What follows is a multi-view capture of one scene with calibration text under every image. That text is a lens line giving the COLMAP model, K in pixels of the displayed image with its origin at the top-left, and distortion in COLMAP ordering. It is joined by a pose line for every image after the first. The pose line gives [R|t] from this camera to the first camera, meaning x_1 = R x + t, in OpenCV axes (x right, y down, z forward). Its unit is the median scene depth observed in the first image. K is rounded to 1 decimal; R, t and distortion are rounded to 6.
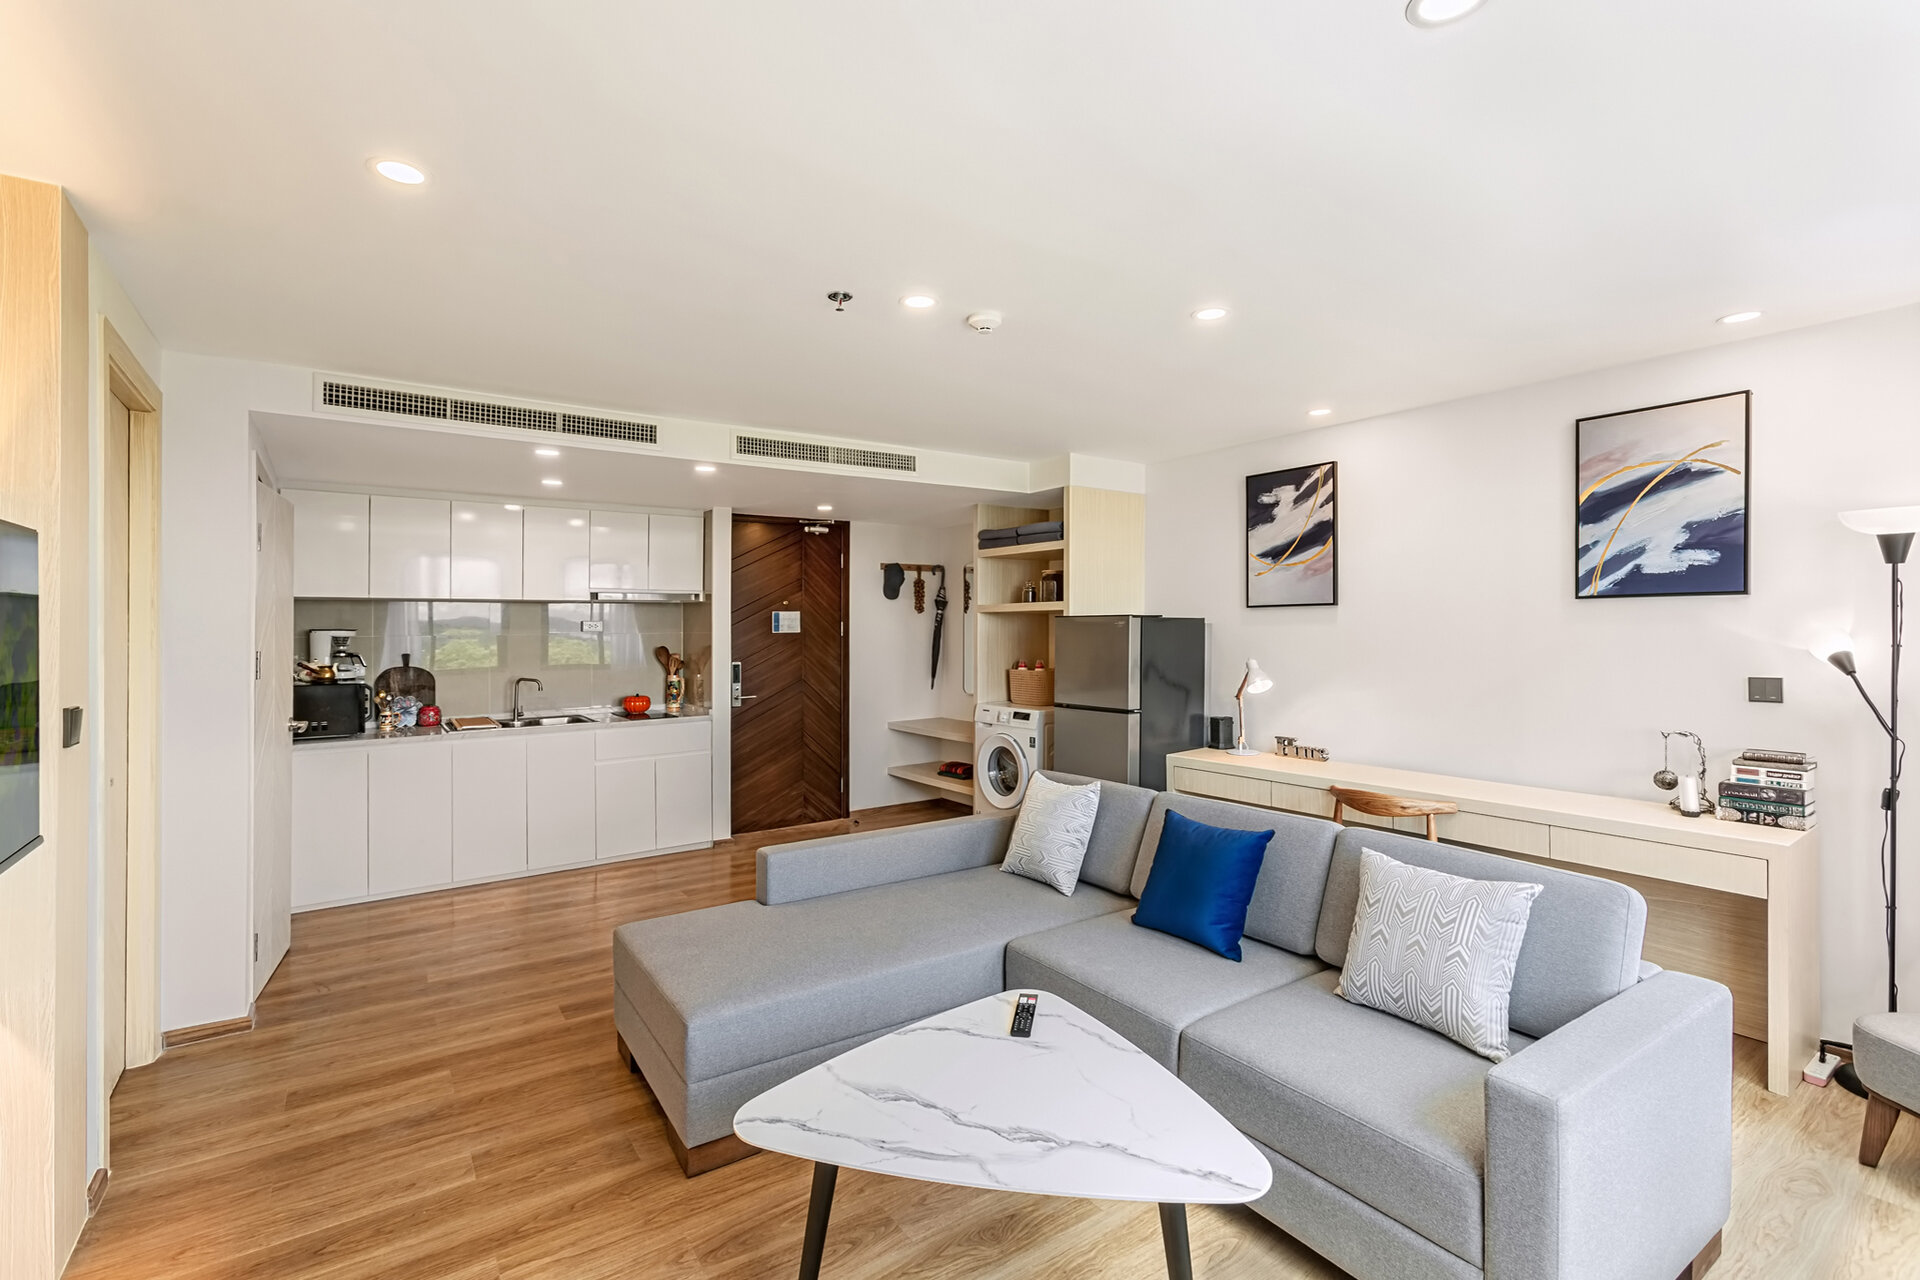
lens RADIAL K [[823.0, 0, 960.0], [0, 823.0, 640.0], [0, 0, 1]] dist [0.021216, 0.000598]
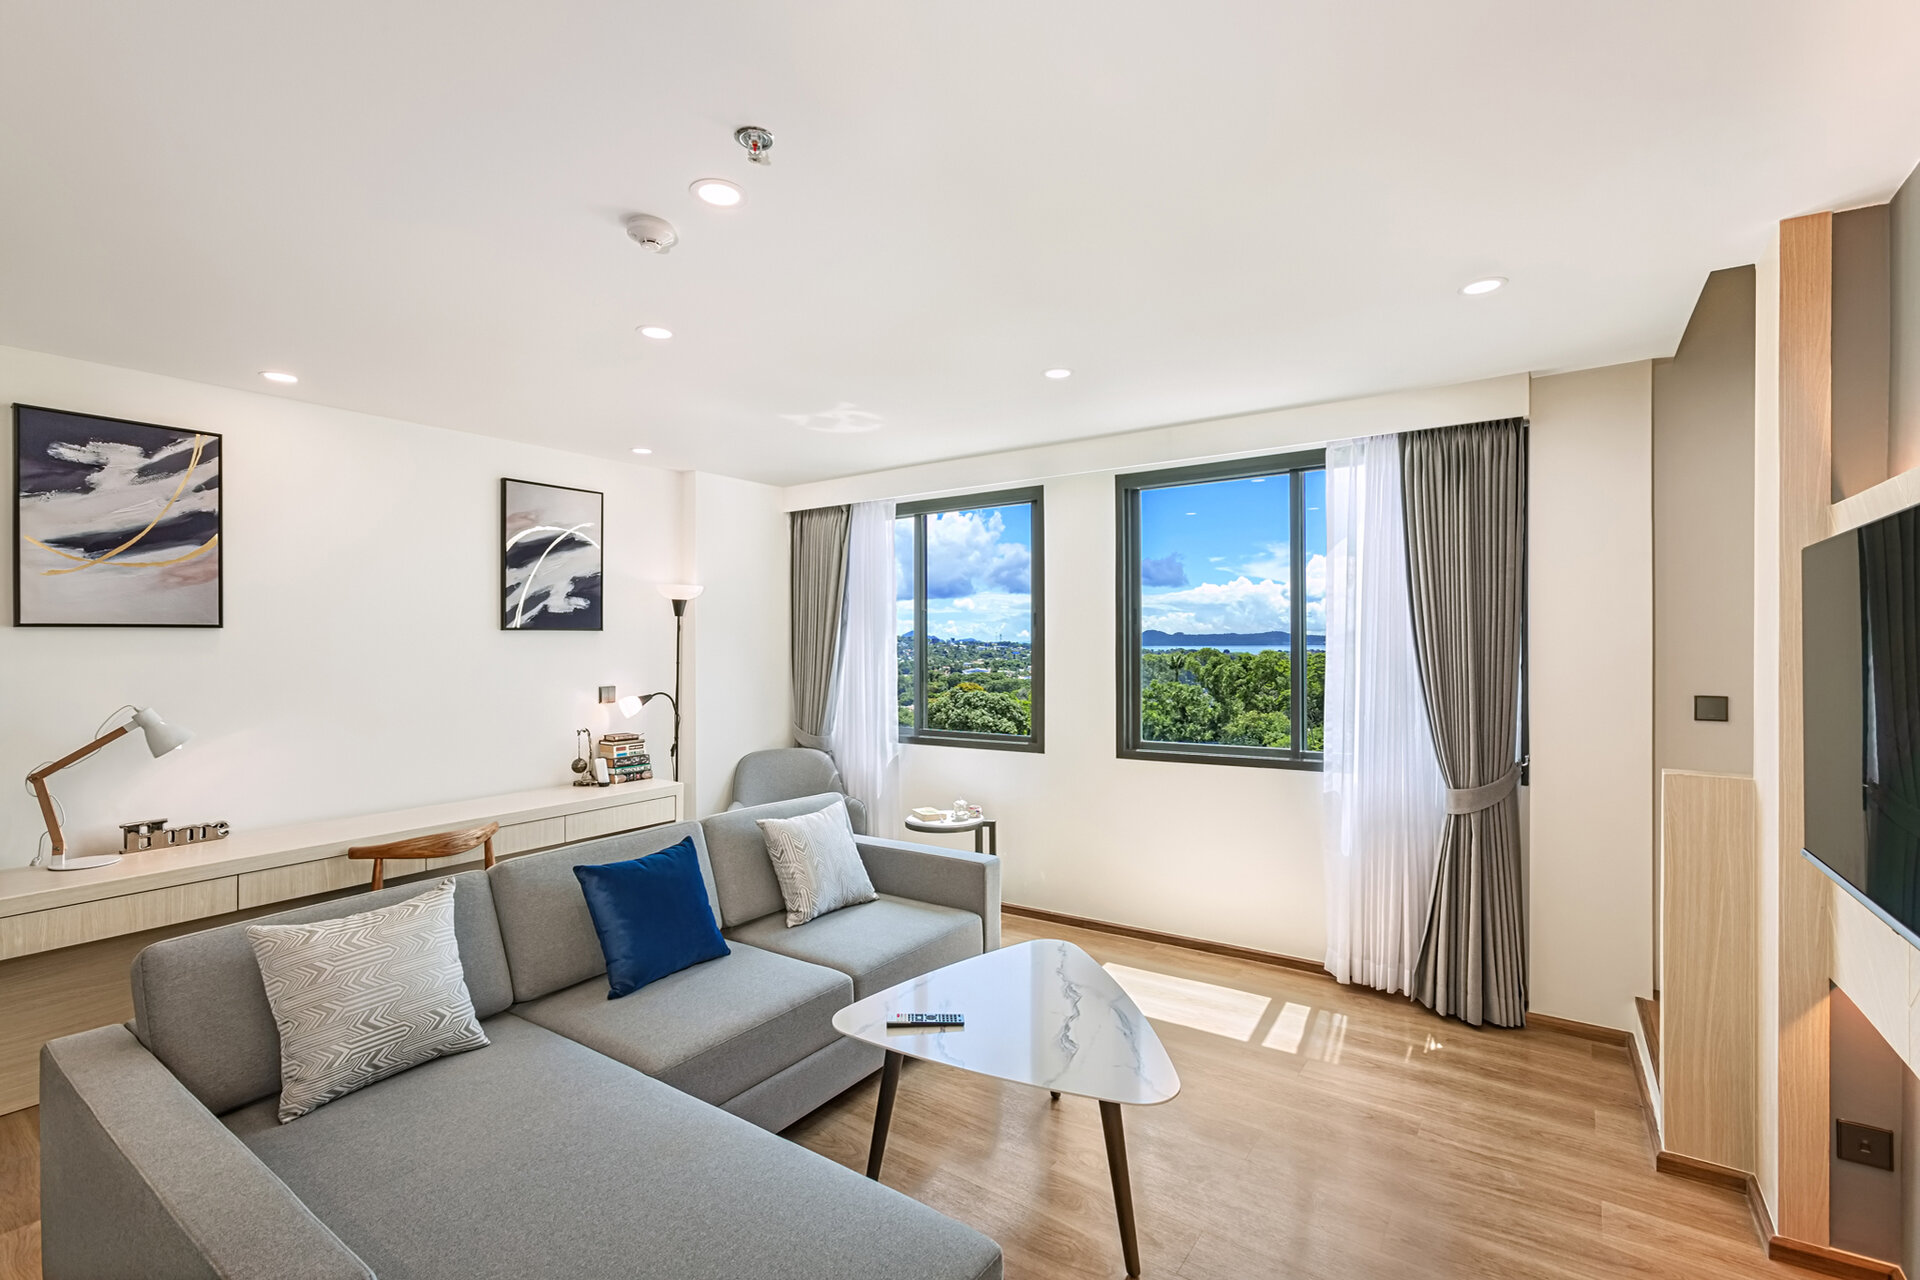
lens RADIAL K [[870.9, 0, 960.0], [0, 870.9, 640.0], [0, 0, 1]] dist [0.000084, 0.008772]
pose [[-0.308235, 0.008911, 0.951269, -0.496990], [0.023055, 0.999732, -0.001894, -0.014218], [-0.951031, 0.021348, -0.308358, 0.606615]]
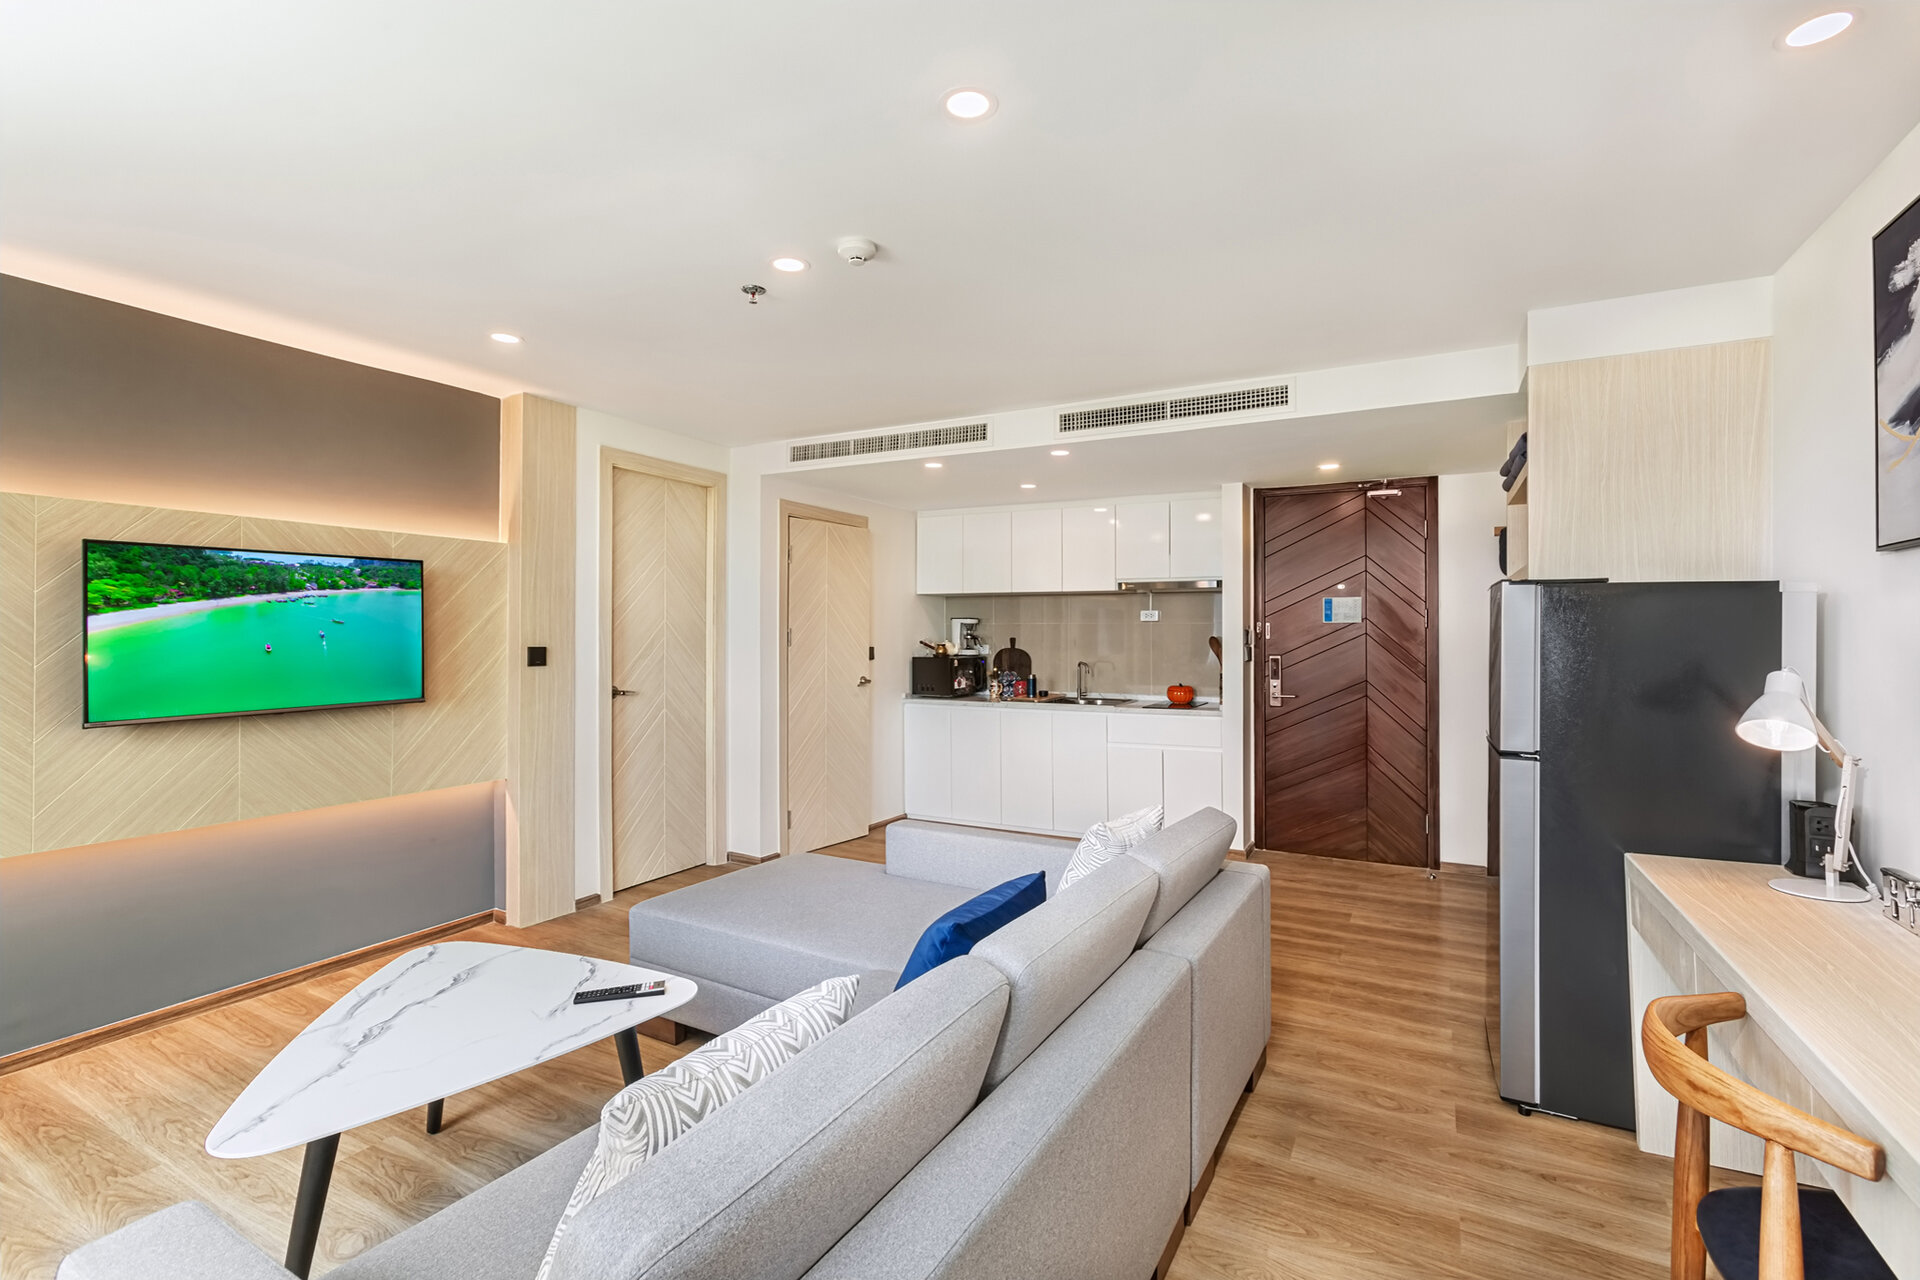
lens RADIAL K [[847.0, 0, 983.6], [0, 847.0, 630.9], [0, 0, 1]] dist [-0.010554, 0.000215]
pose [[0.440978, 0.005719, -0.897500, 0.578910], [-0.016475, 0.999863, -0.001724, 0.010276], [0.897367, 0.015547, 0.441012, 0.448659]]
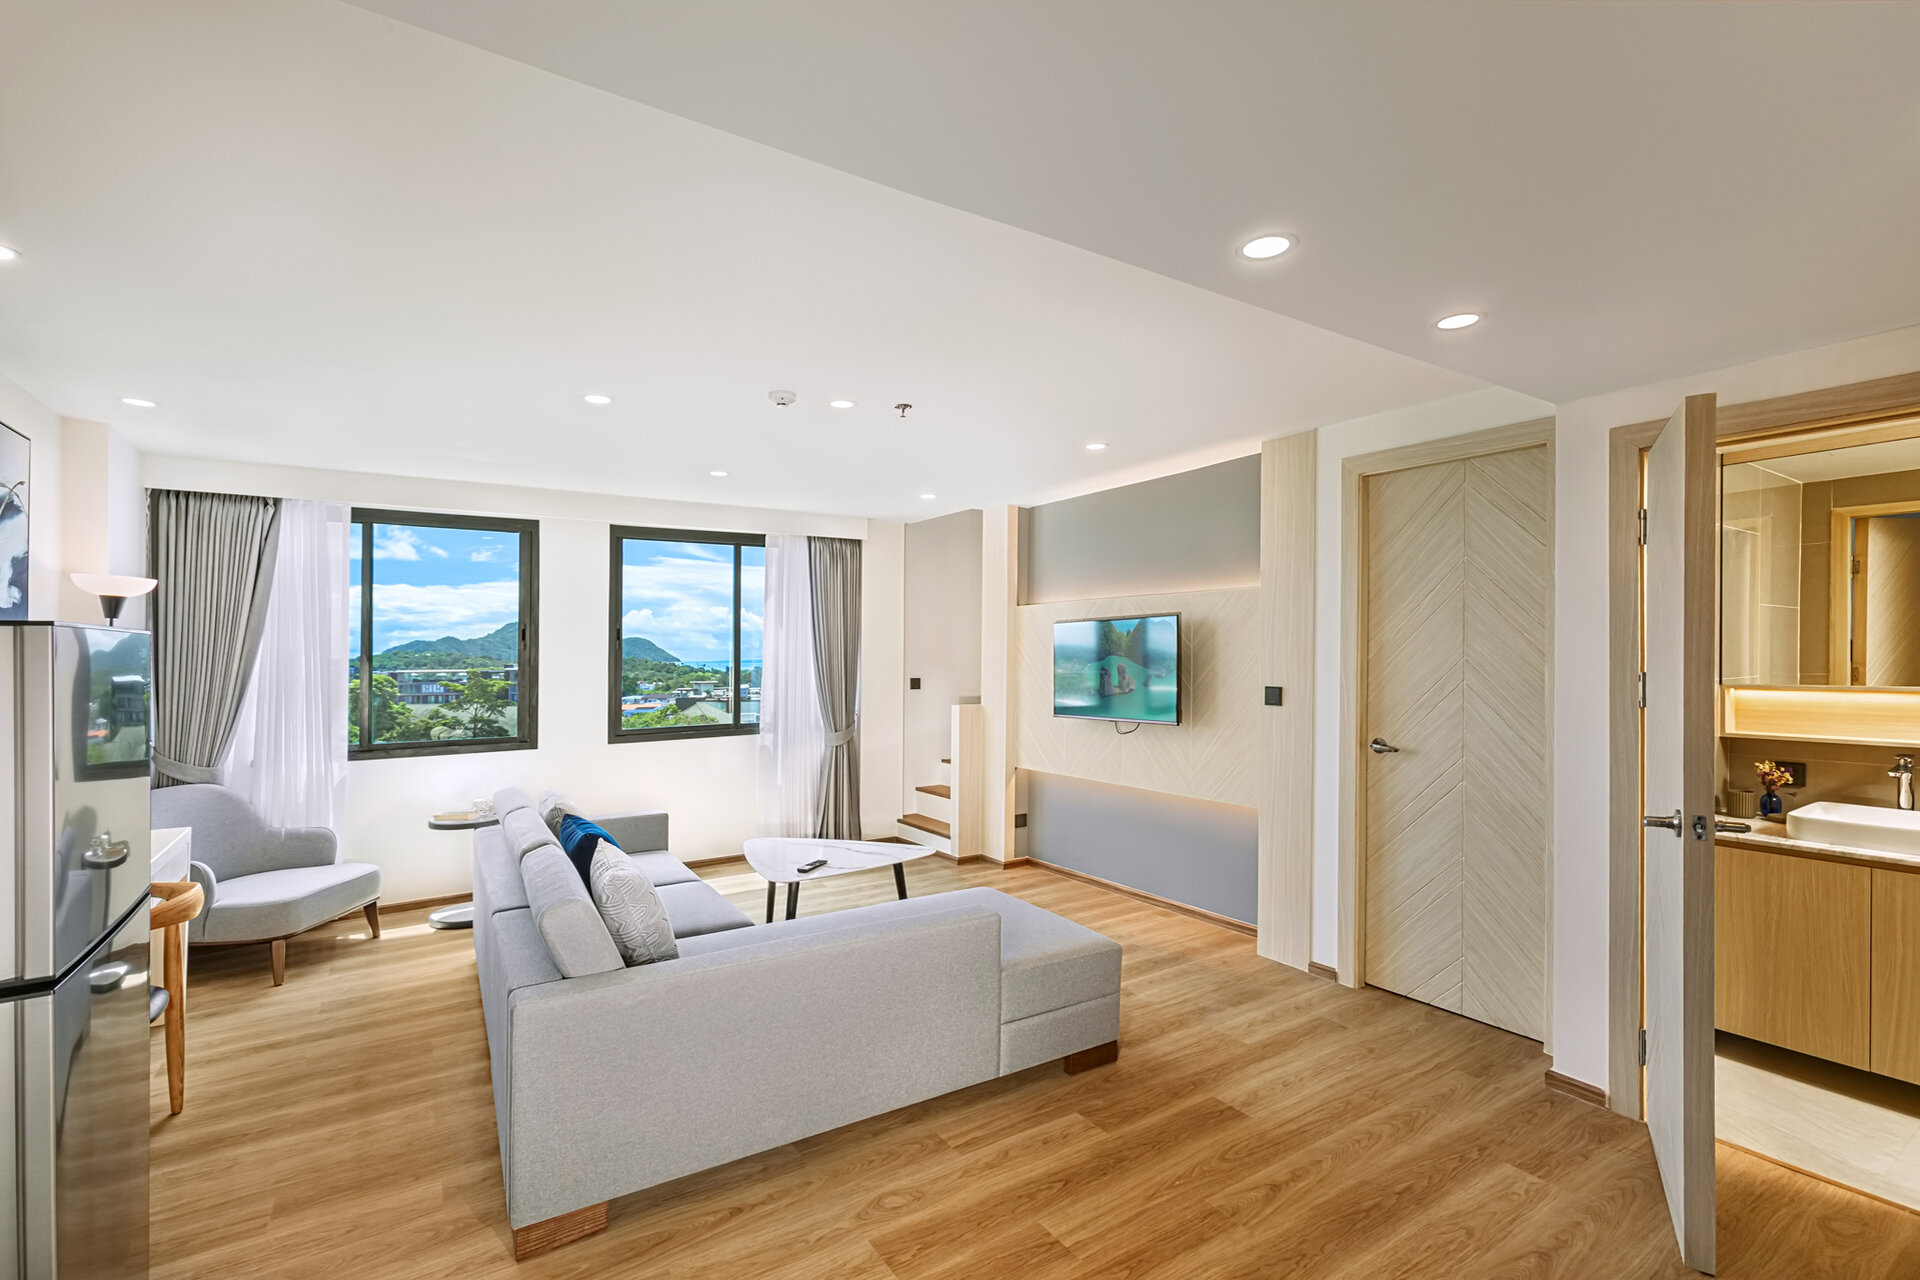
lens RADIAL K [[888.8, 0, 999.8], [0, 888.8, 646.8], [0, 0, 1]] dist [0.001184, 0.000523]
pose [[-0.999422, 0.012909, 0.031439, -0.207504], [0.013128, 0.999891, 0.006762, -0.022020], [-0.031348, 0.007170, -0.999483, 1.431790]]
